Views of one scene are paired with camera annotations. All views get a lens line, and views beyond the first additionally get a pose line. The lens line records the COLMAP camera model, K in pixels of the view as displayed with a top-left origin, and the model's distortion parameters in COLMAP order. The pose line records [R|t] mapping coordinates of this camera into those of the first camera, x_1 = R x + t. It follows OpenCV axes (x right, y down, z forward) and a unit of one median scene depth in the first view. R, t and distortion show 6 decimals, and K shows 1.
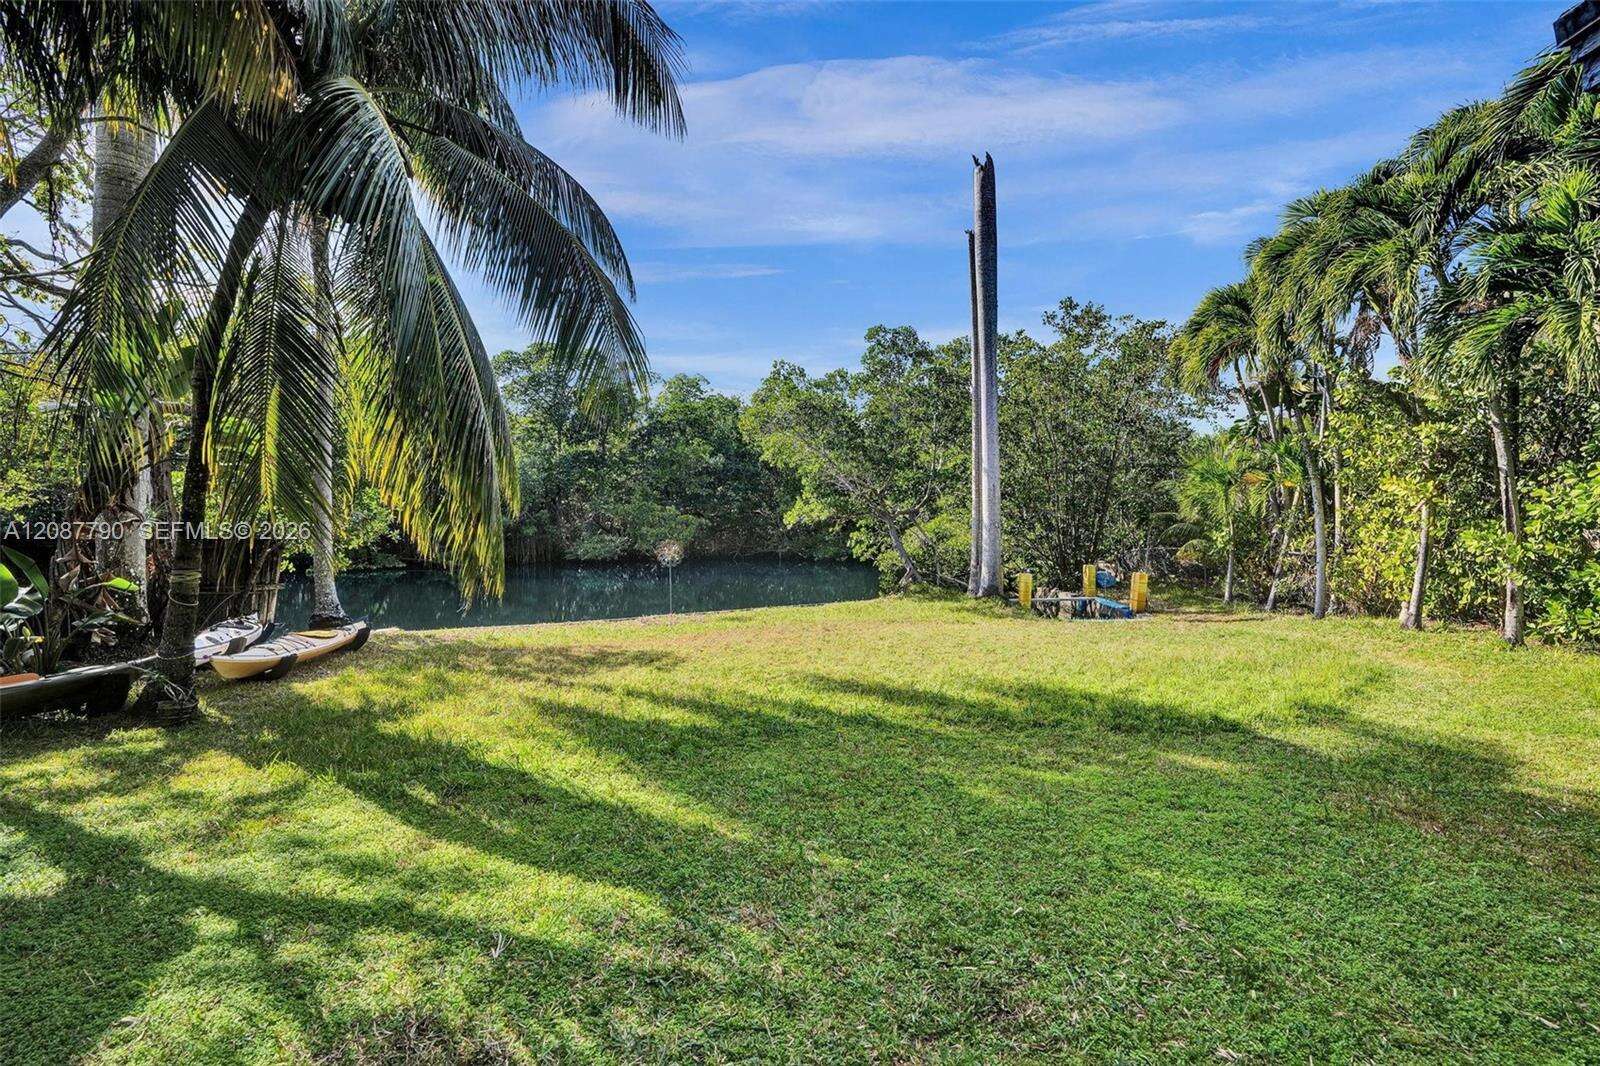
lens RADIAL K [[746.5, 0, 803.0], [0, 746.5, 532.4], [0, 0, 1]] dist [-0.028832, 0.004087]
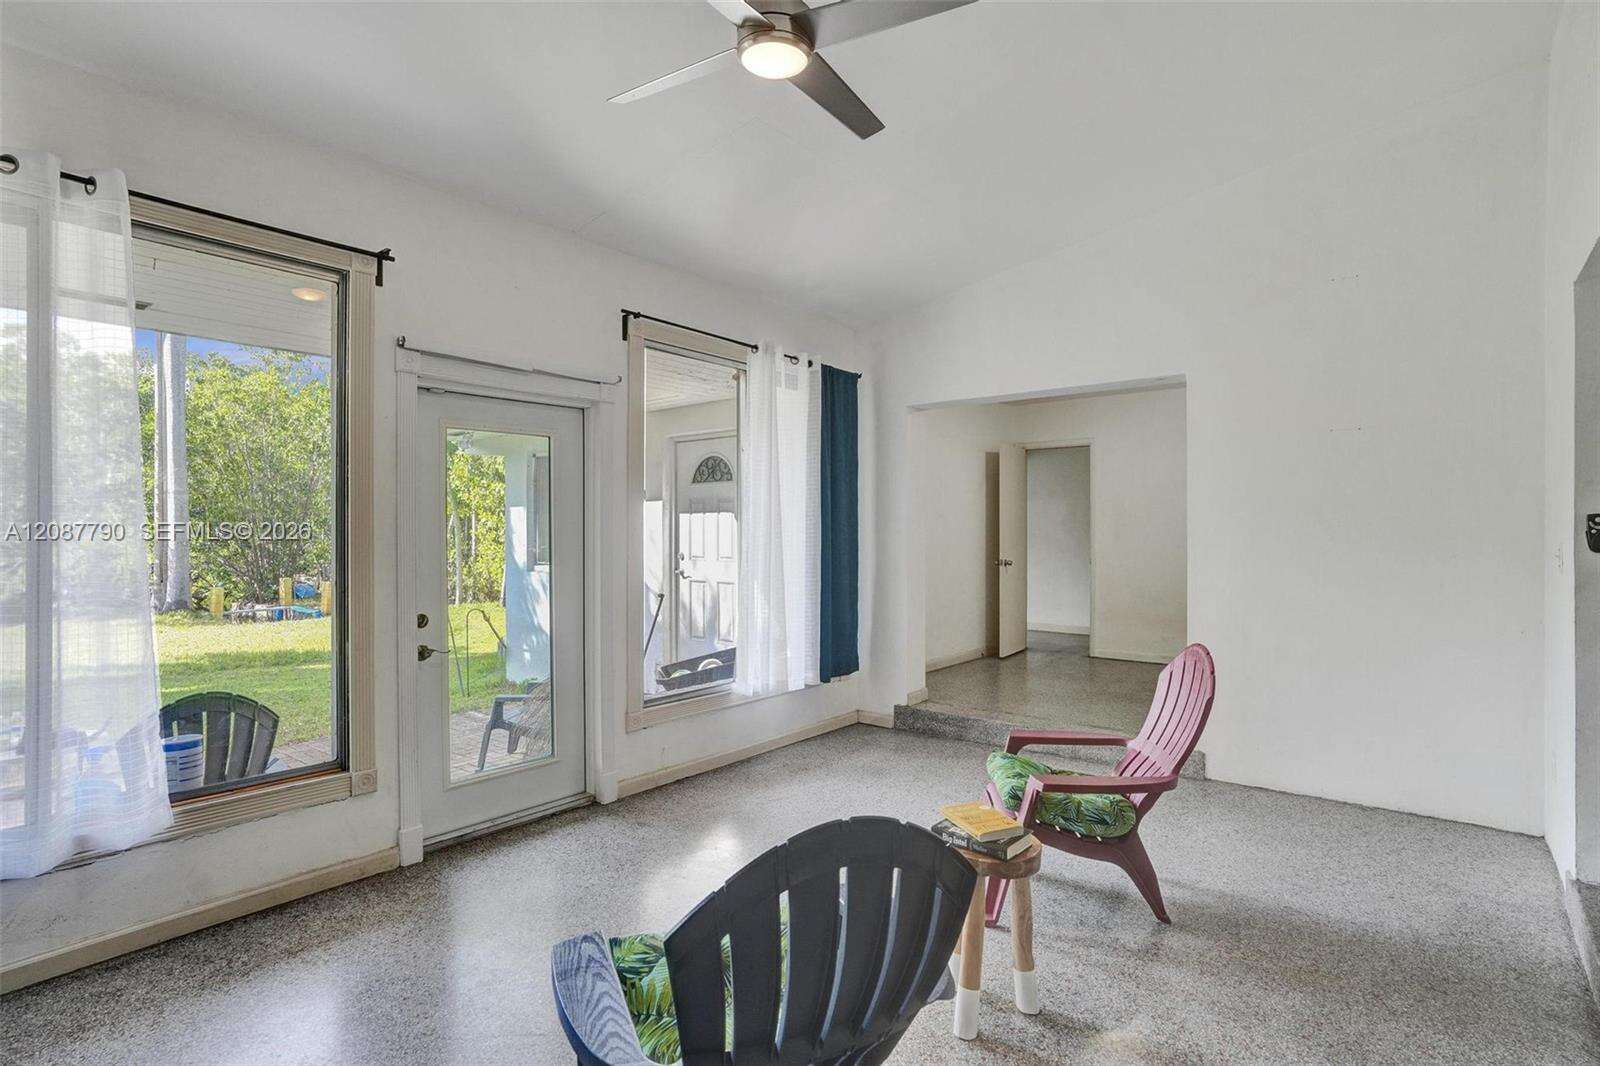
lens RADIAL K [[795.2, 0, 800.2], [0, 795.2, 531.8], [0, 0, 1]] dist [-0.001825, -0.000309]
pose [[0.606726, 0.010895, 0.794836, -0.103569], [0.003776, 0.999855, -0.016587, -0.003253], [-0.794902, 0.013065, 0.606597, -0.369438]]
